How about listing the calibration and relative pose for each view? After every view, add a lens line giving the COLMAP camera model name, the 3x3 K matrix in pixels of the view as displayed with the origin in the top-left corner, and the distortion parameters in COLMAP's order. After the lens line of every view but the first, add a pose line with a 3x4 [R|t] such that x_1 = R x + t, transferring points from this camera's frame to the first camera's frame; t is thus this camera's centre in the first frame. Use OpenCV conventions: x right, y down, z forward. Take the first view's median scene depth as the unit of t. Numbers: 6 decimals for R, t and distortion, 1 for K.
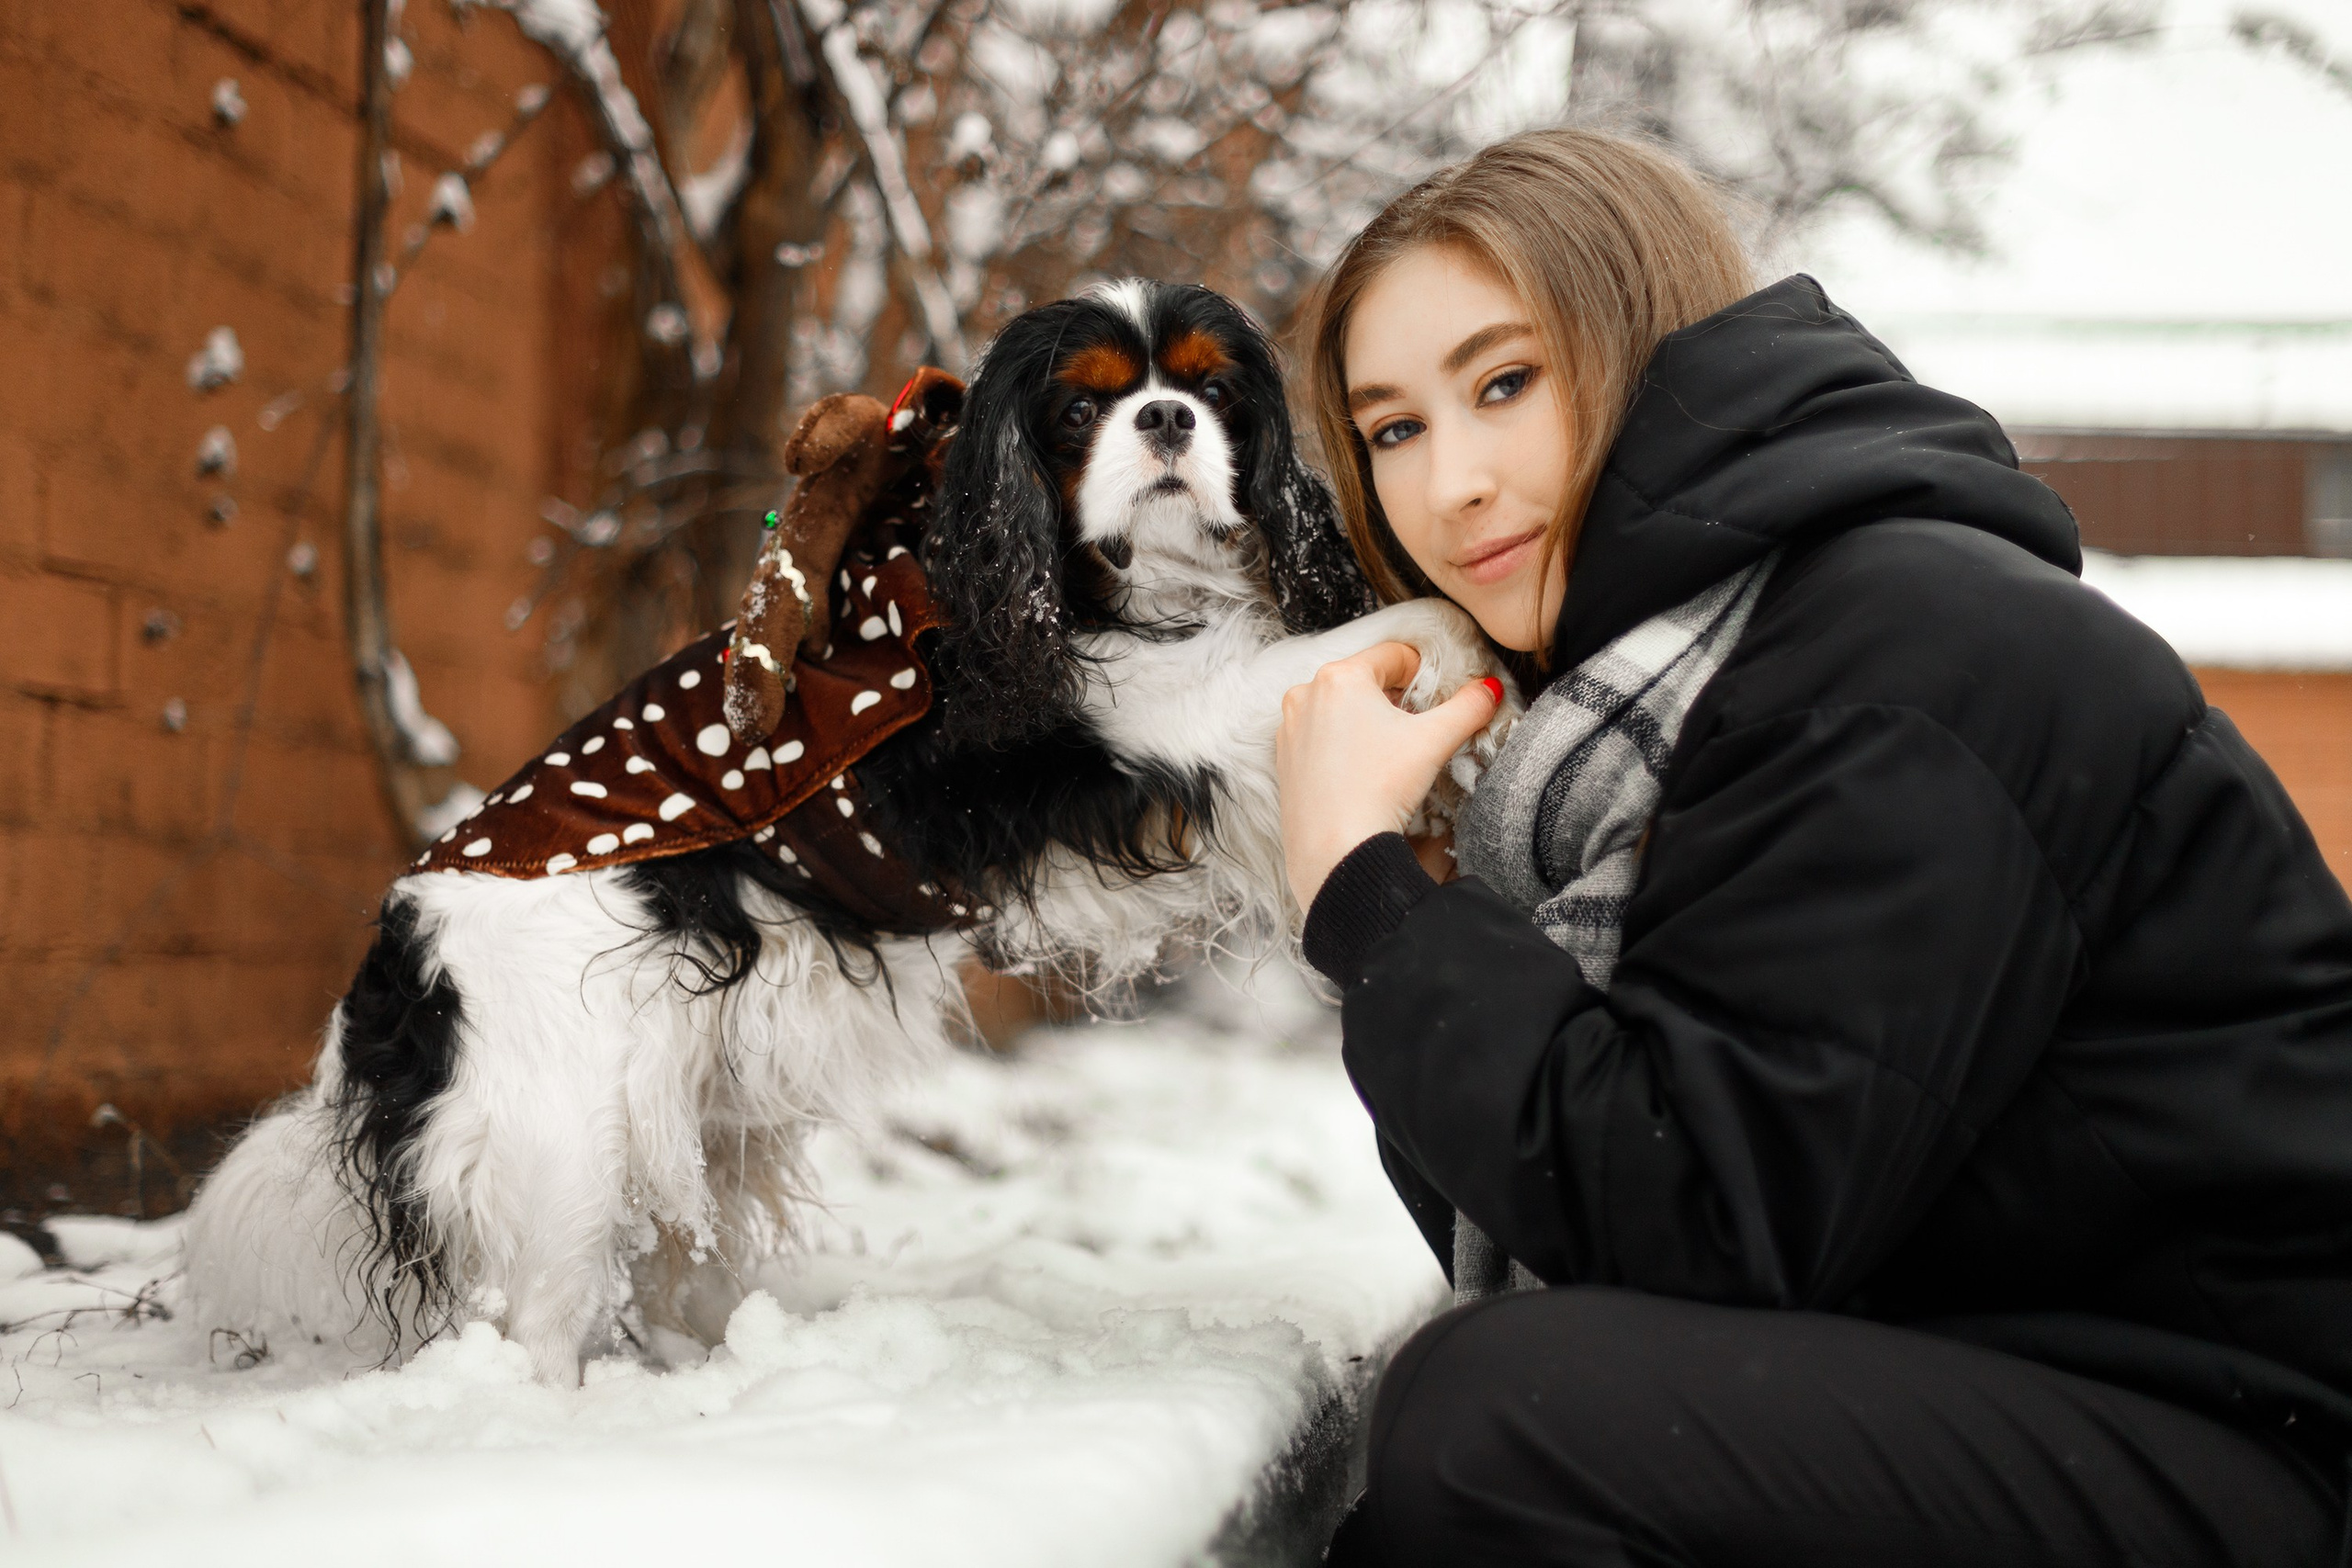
lens RADIAL K [[3308.3, 0, 1181.2], [0, 3308.3, 783.4], [0, 0, 1]] dist [0.035517, 0.000000]
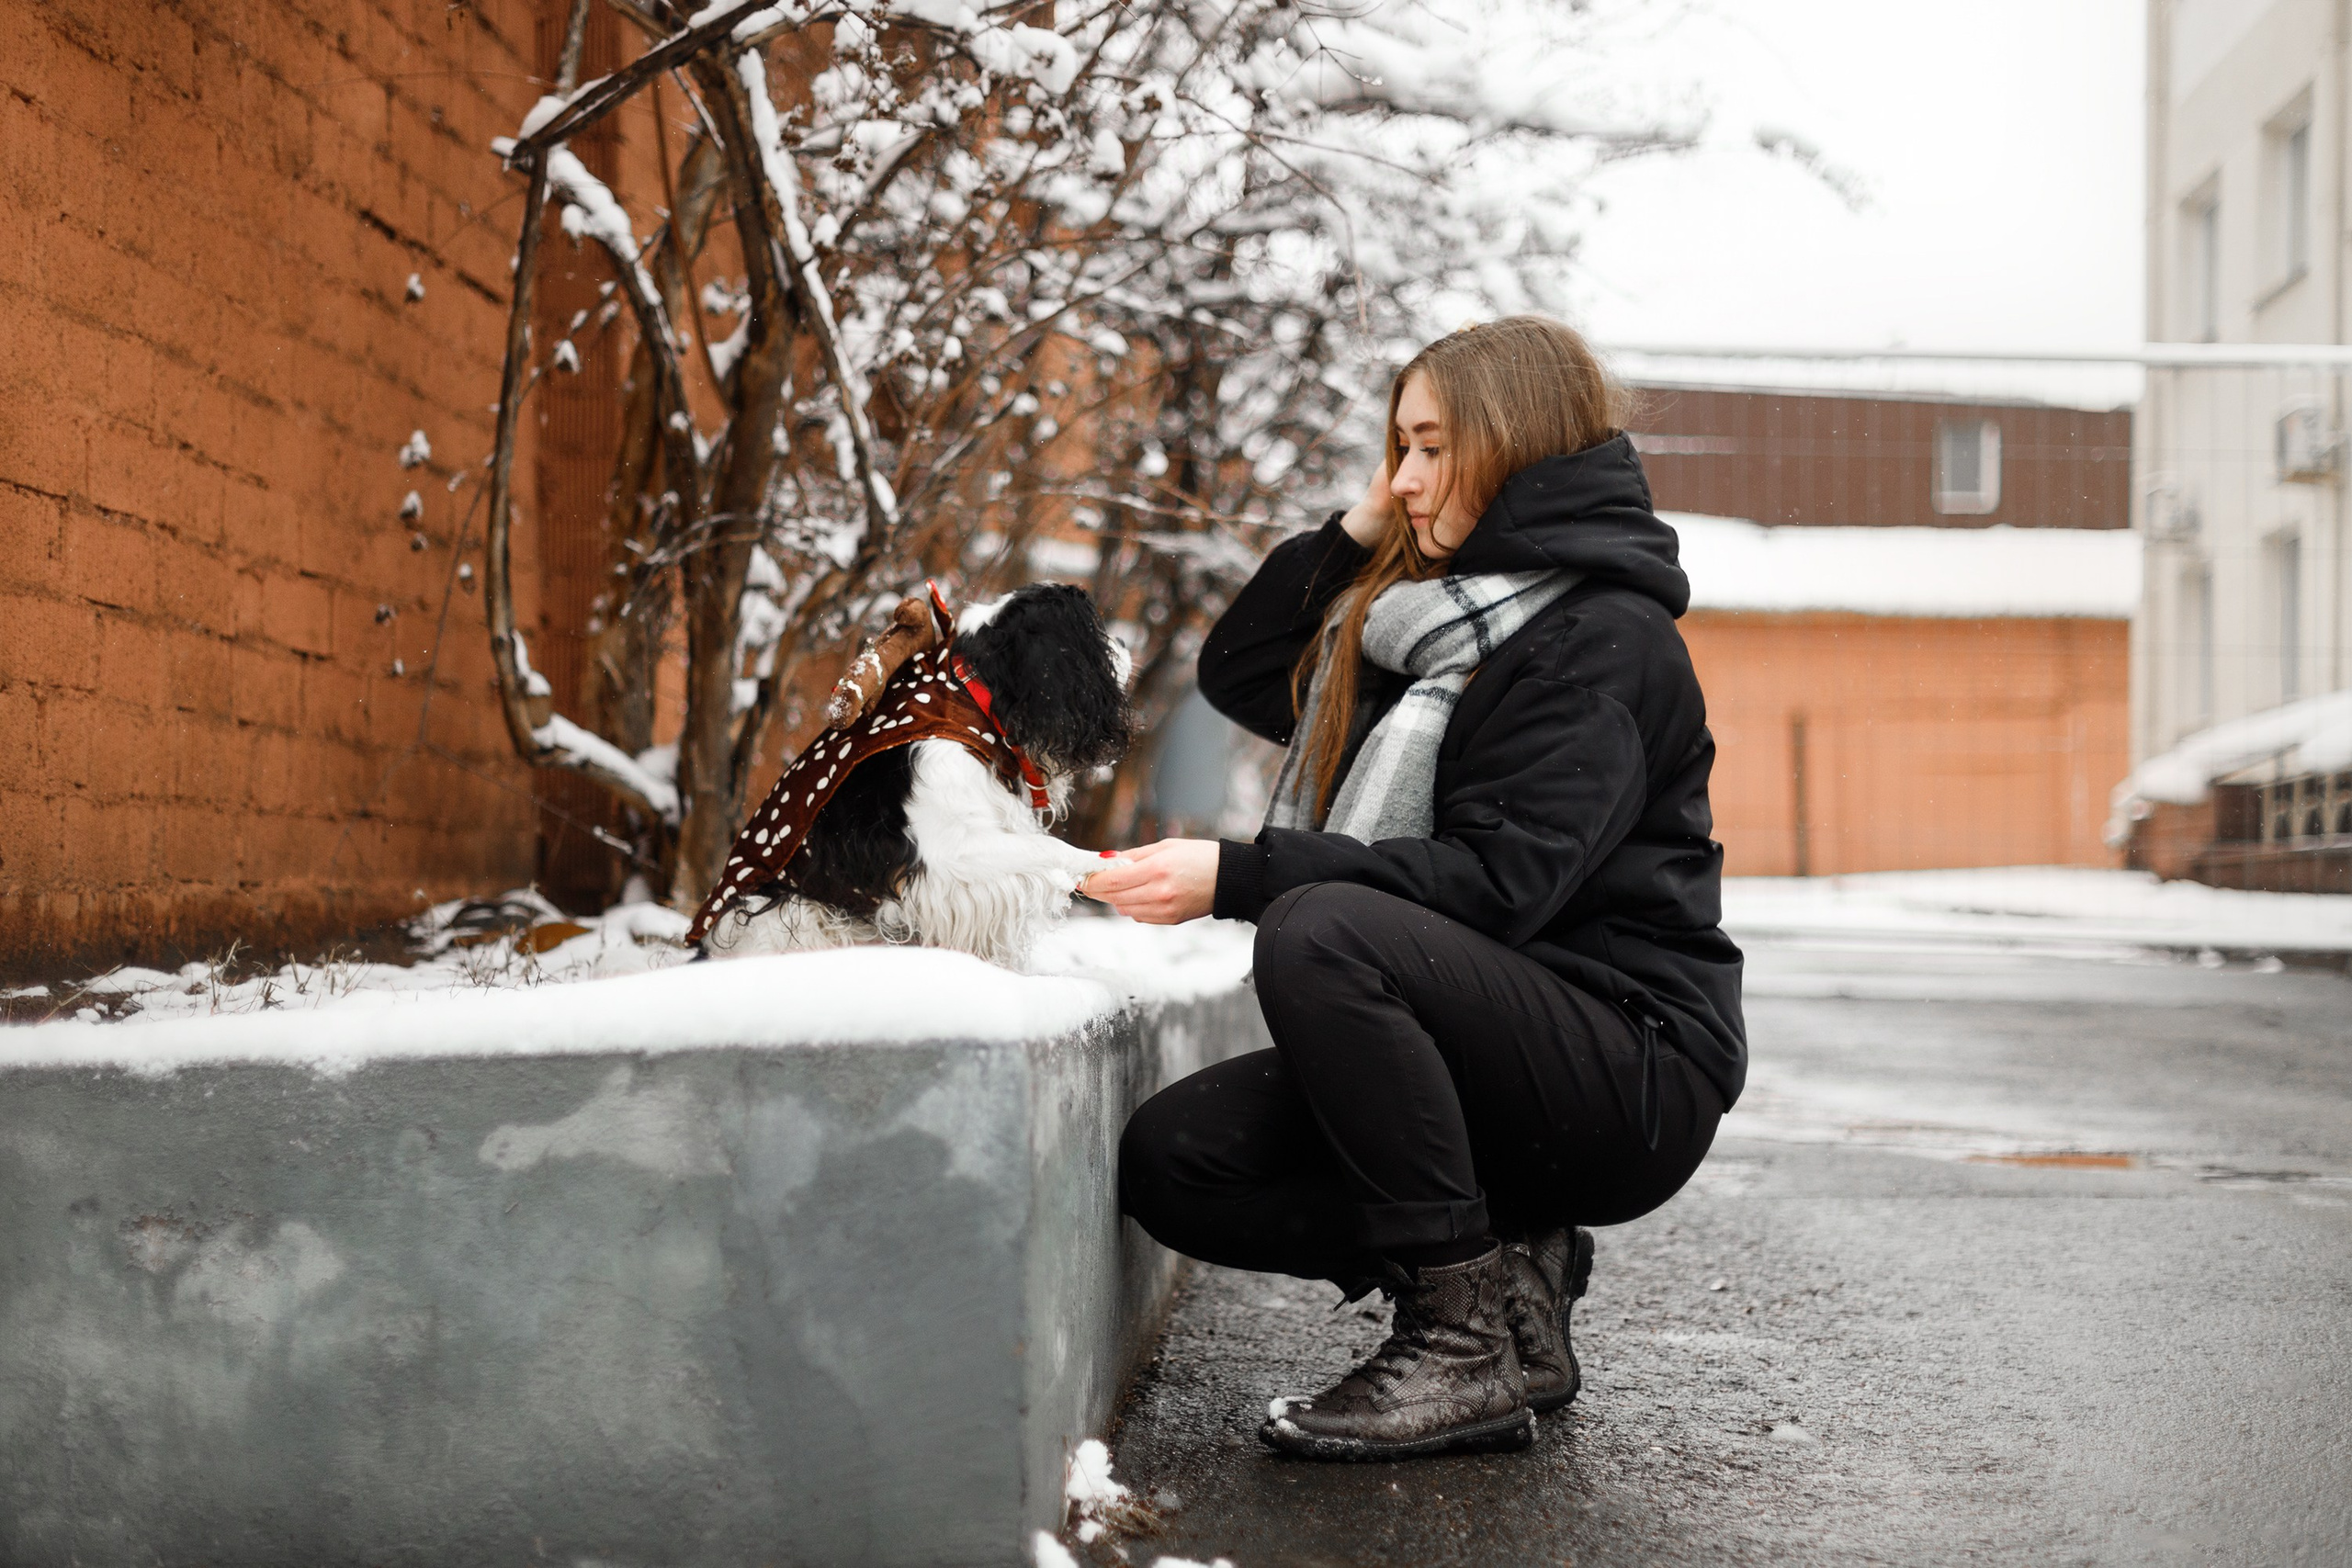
lens RADIAL K [[3308.3, 0, 1175.3], [0, 3308.3, 780.0], [0, 0, 1]] dist [0.035517, 0.000000]
pose [[0.995448, 0.003331, 0.095252, -0.072242], [-0.004860, 0.999863, 0.015818, 0.007141], [-0.095186, -0.016208, 0.995328, -0.636040]]
